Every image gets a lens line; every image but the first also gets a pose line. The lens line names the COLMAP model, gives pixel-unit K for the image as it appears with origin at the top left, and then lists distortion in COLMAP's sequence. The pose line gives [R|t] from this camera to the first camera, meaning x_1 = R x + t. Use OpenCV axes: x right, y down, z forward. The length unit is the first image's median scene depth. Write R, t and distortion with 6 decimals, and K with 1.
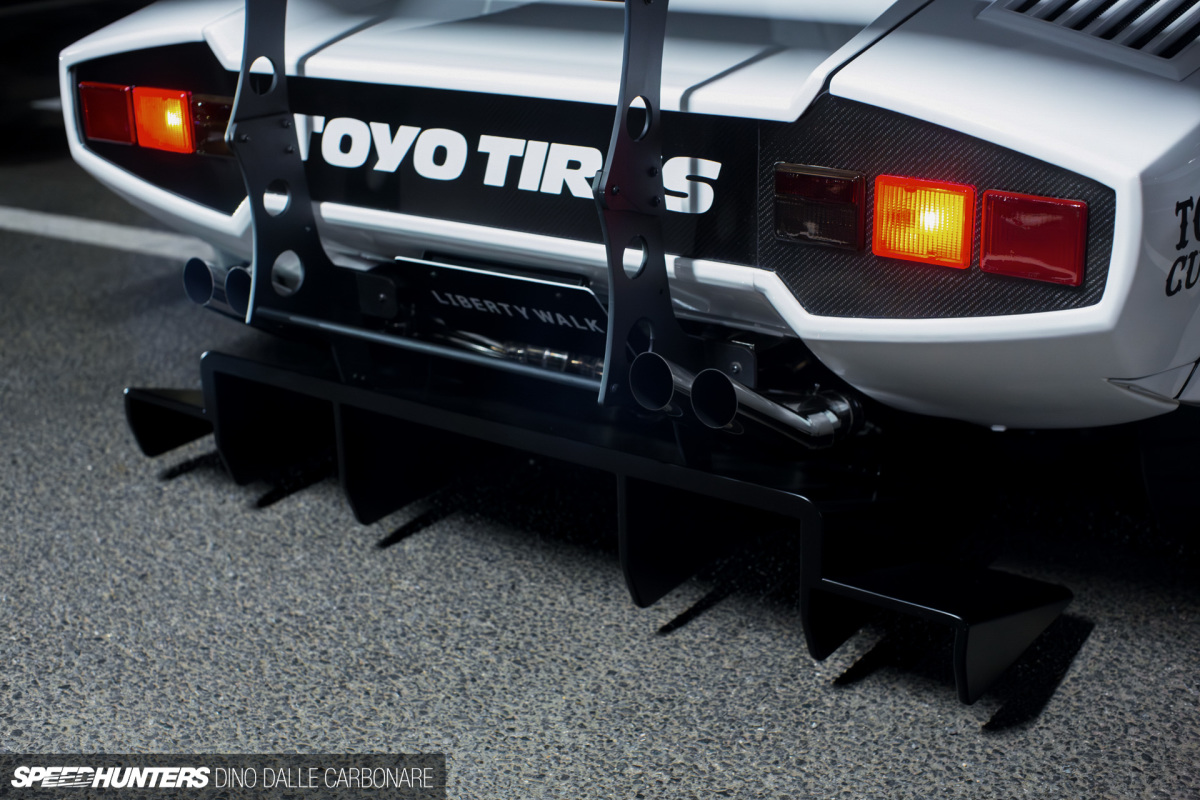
lens RADIAL K [[1740.3, 0, 597.6], [0, 1740.3, 395.0], [0, 0, 1]] dist [-0.134939, 0.000000]
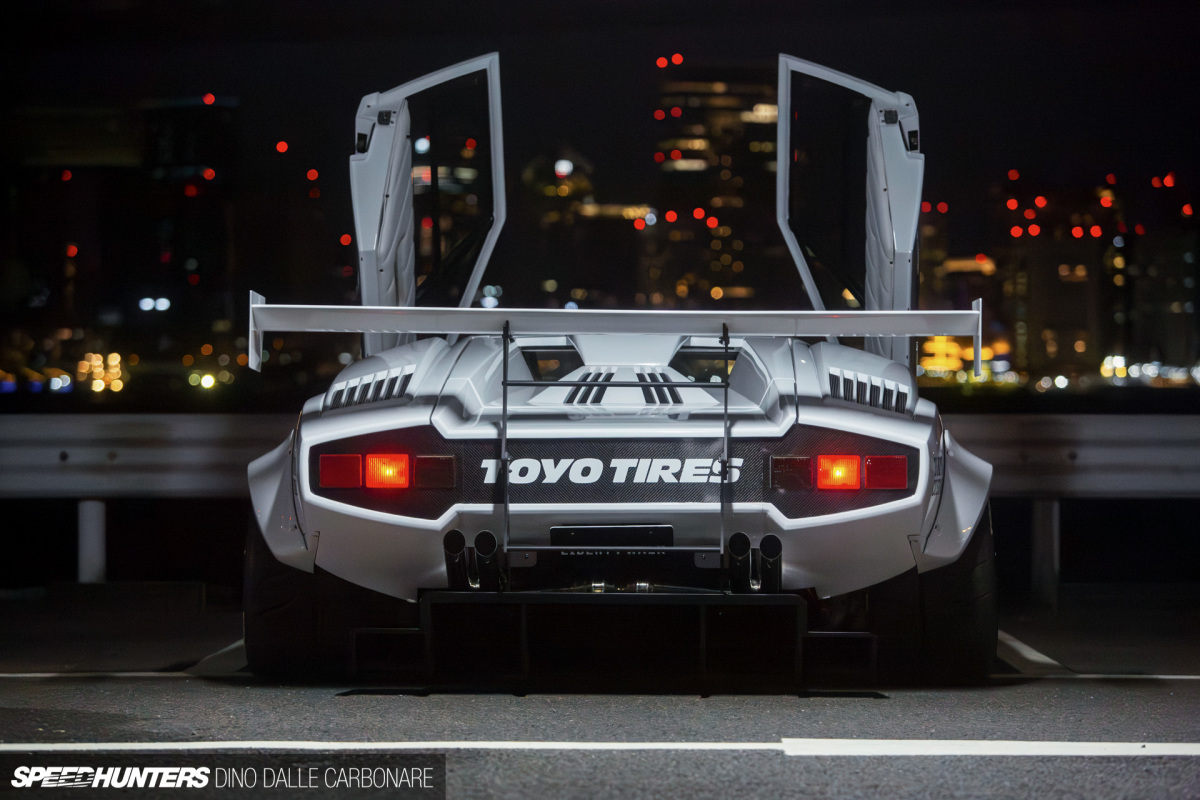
lens RADIAL K [[4035.0, 0, 648.1], [0, 4035.0, 381.7], [0, 0, 1]] dist [0.083632, 0.000000]
pose [[0.837179, 0.027978, 0.546213, -2.736847], [0.166489, 0.938258, -0.303238, 1.269840], [-0.520973, 0.344803, 0.780832, -2.922929]]
